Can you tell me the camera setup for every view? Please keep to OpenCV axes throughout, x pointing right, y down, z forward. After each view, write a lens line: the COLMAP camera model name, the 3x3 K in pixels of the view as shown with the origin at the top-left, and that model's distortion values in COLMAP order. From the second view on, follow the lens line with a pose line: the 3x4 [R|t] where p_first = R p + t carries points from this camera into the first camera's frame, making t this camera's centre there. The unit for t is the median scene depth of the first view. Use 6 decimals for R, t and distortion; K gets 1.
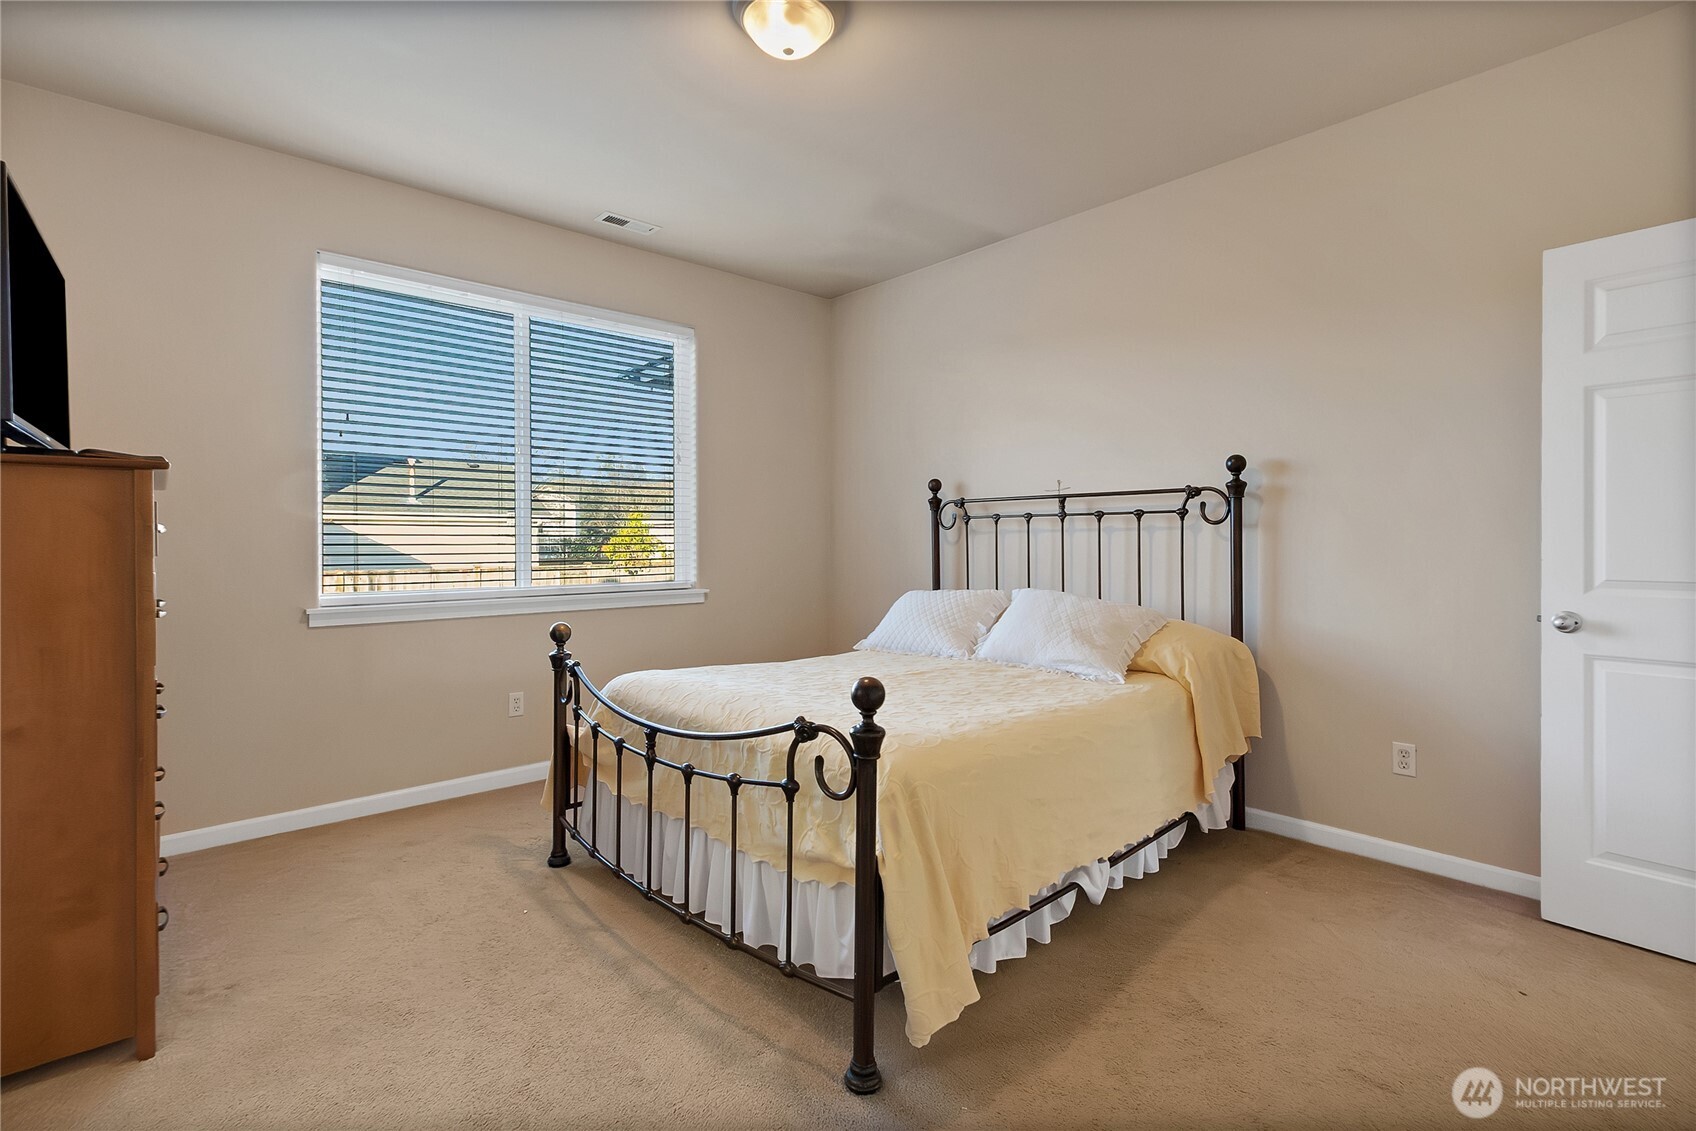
lens RADIAL K [[774.2, 0, 851.2], [0, 774.2, 537.0], [0, 0, 1]] dist [-0.000302, -0.000022]
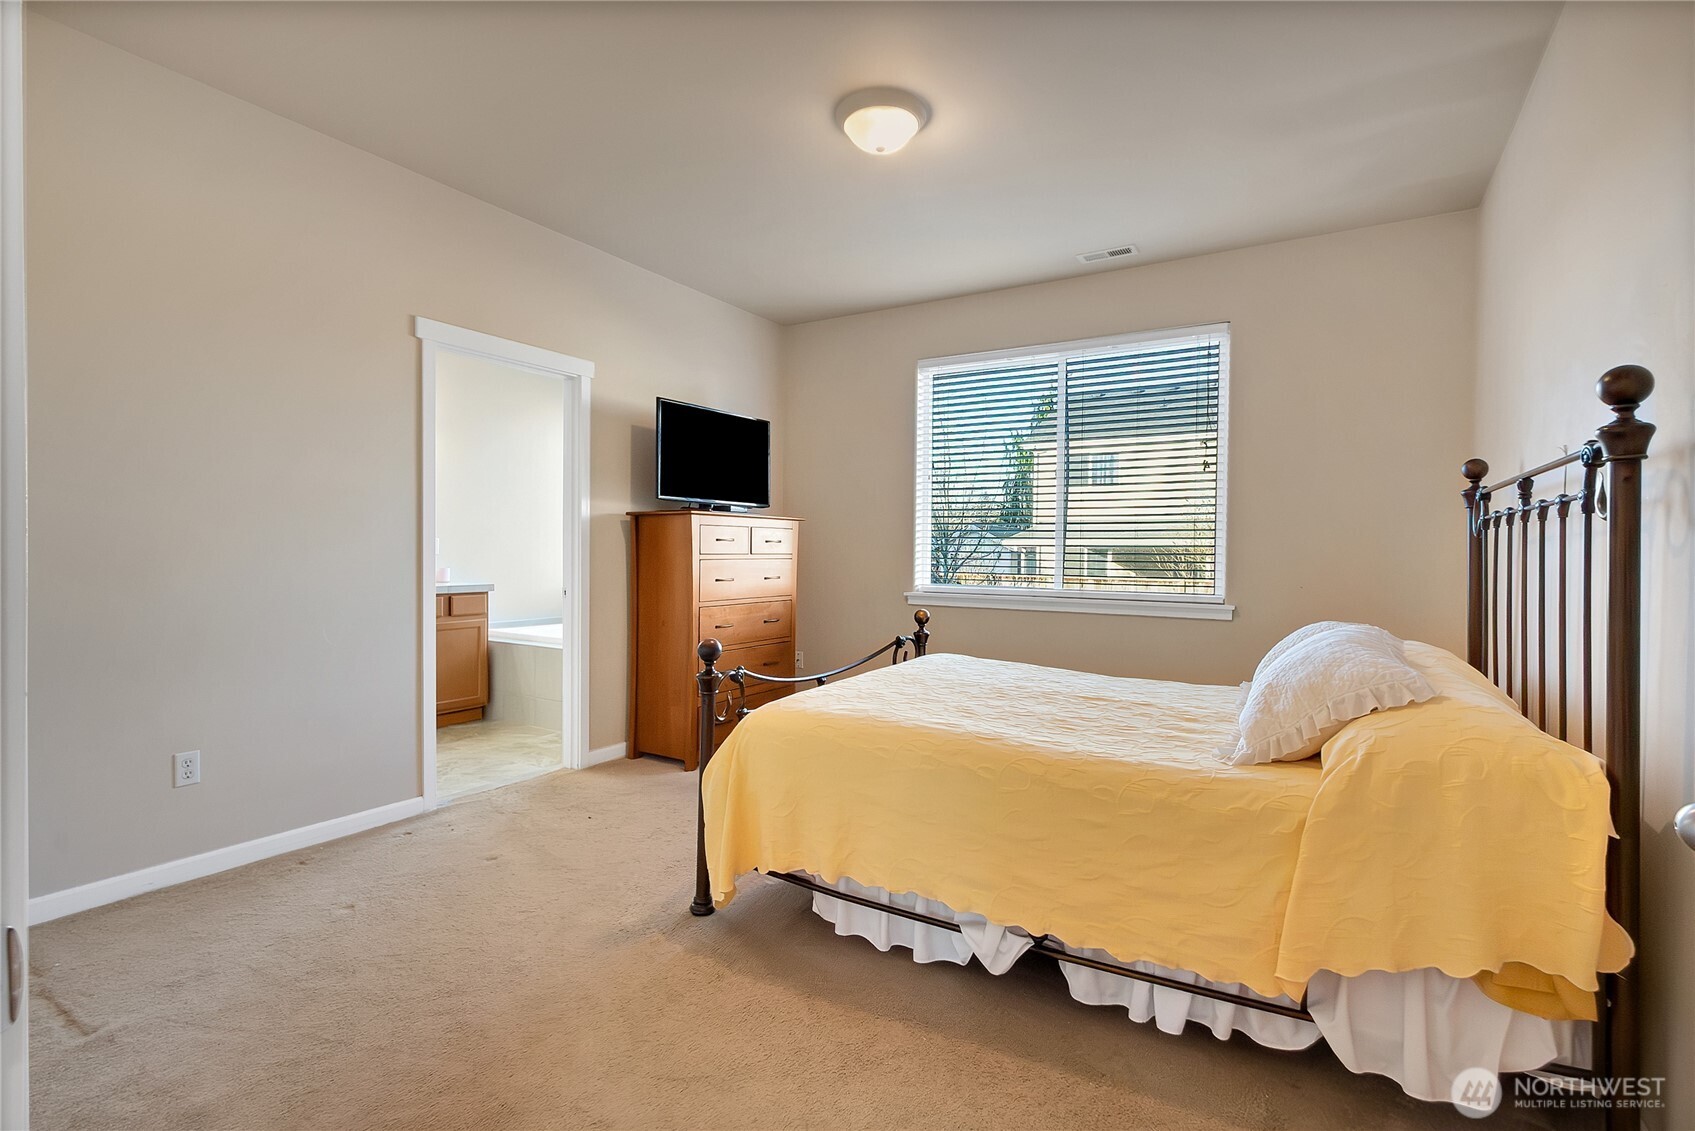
lens RADIAL K [[767.5, 0, 847.7], [0, 767.5, 550.8], [0, 0, 1]] dist [-0.000599, -0.000152]
pose [[0.302455, 0.004806, -0.953152, 0.750200], [-0.006616, 0.999974, 0.002943, 0.003998], [0.953141, 0.005415, 0.302479, 0.408060]]
